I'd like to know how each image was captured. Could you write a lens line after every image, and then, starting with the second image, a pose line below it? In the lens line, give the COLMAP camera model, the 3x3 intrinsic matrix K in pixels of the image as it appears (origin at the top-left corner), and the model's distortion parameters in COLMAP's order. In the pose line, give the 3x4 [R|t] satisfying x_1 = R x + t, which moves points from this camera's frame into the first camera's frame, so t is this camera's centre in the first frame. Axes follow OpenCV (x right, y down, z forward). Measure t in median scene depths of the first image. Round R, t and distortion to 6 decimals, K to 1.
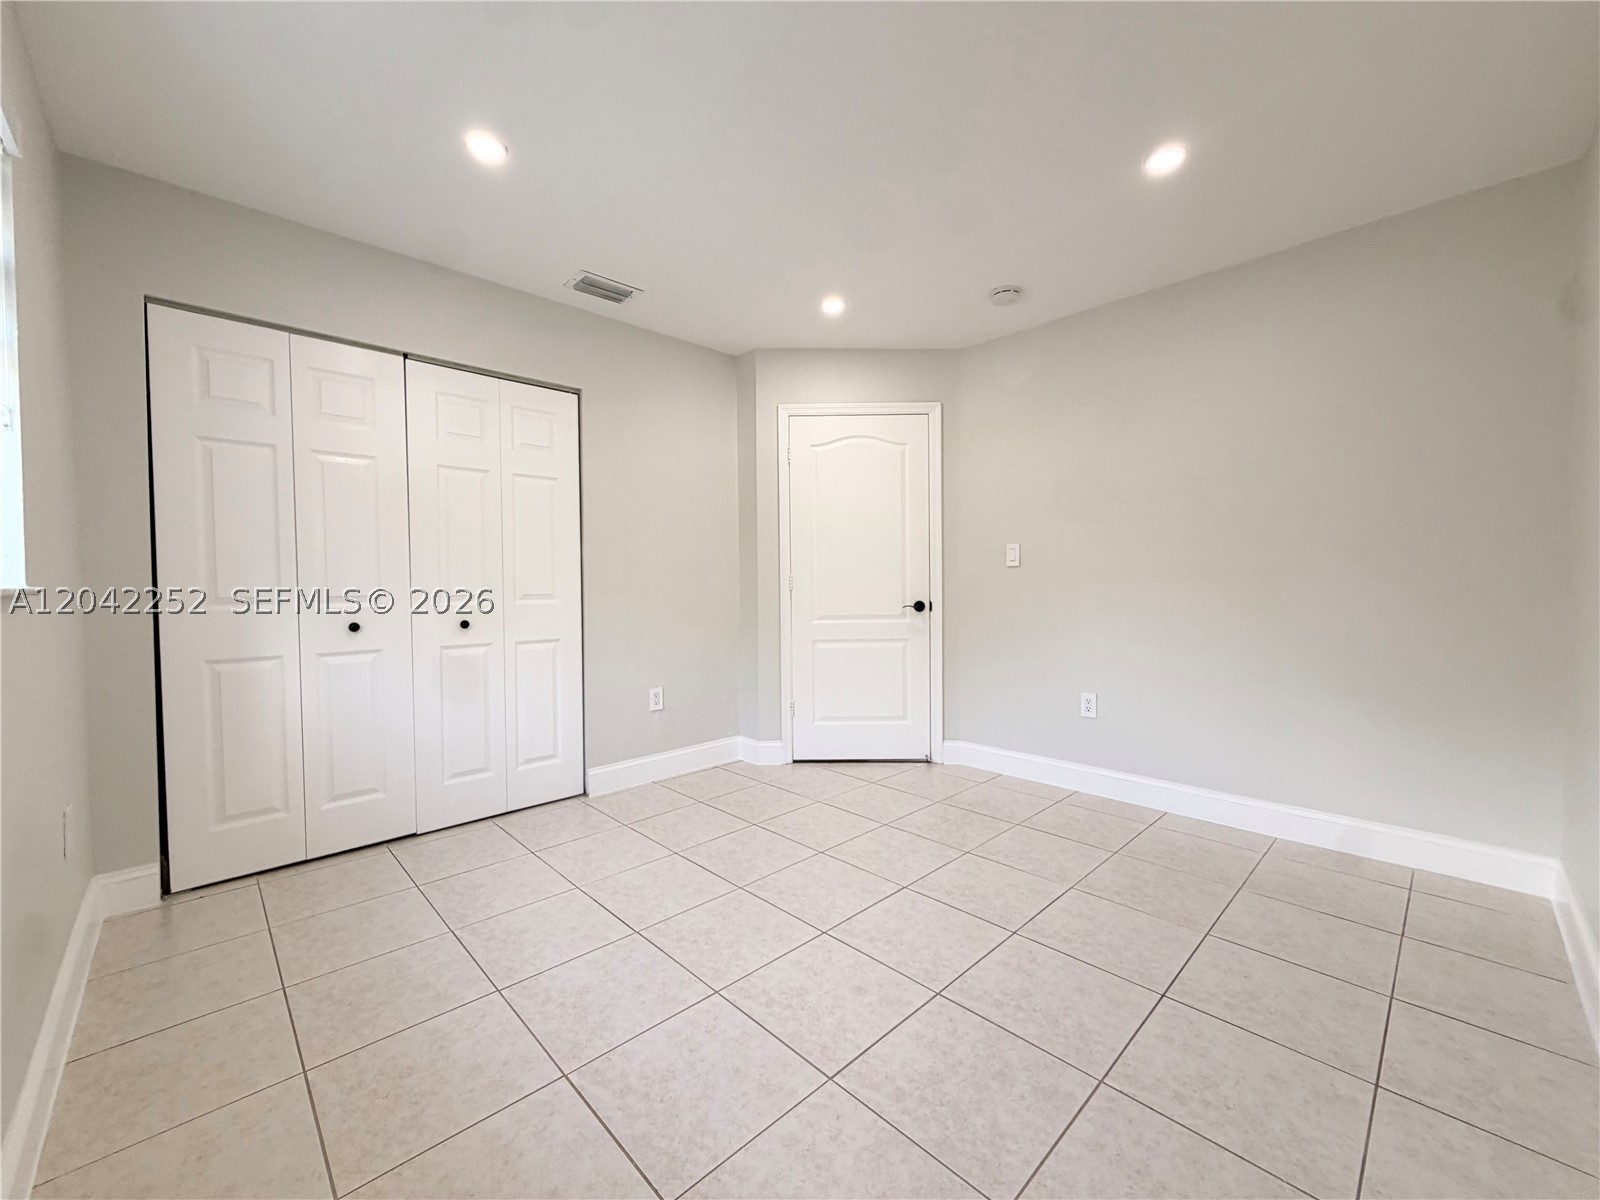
lens RADIAL K [[636.6, 0, 790.8], [0, 636.6, 597.1], [0, 0, 1]] dist [-0.003613, 0.001484]
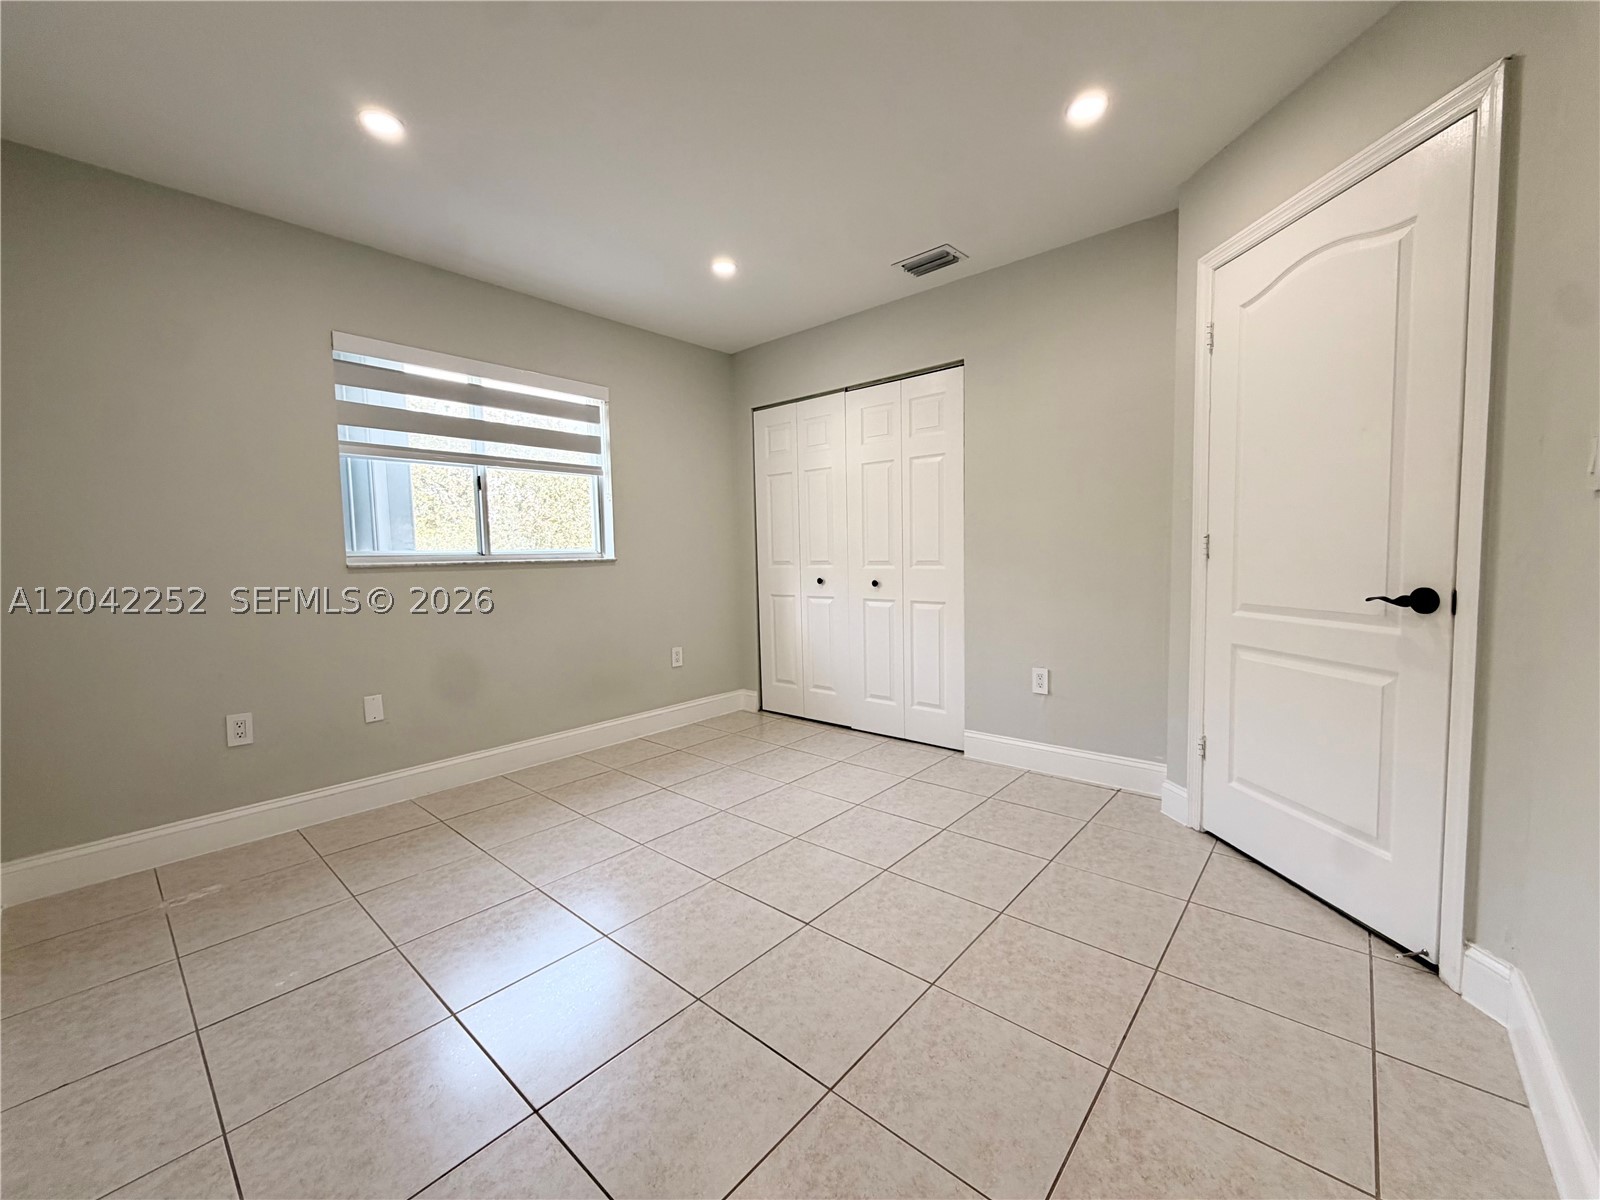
lens RADIAL K [[636.6, 0, 802.5], [0, 636.6, 597.6], [0, 0, 1]] dist [-0.003613, 0.001484]
pose [[0.096985, 0.073035, -0.992603, 0.730180], [-0.002212, 0.997317, 0.073166, -0.021982], [0.995283, -0.004901, 0.096886, 0.687186]]
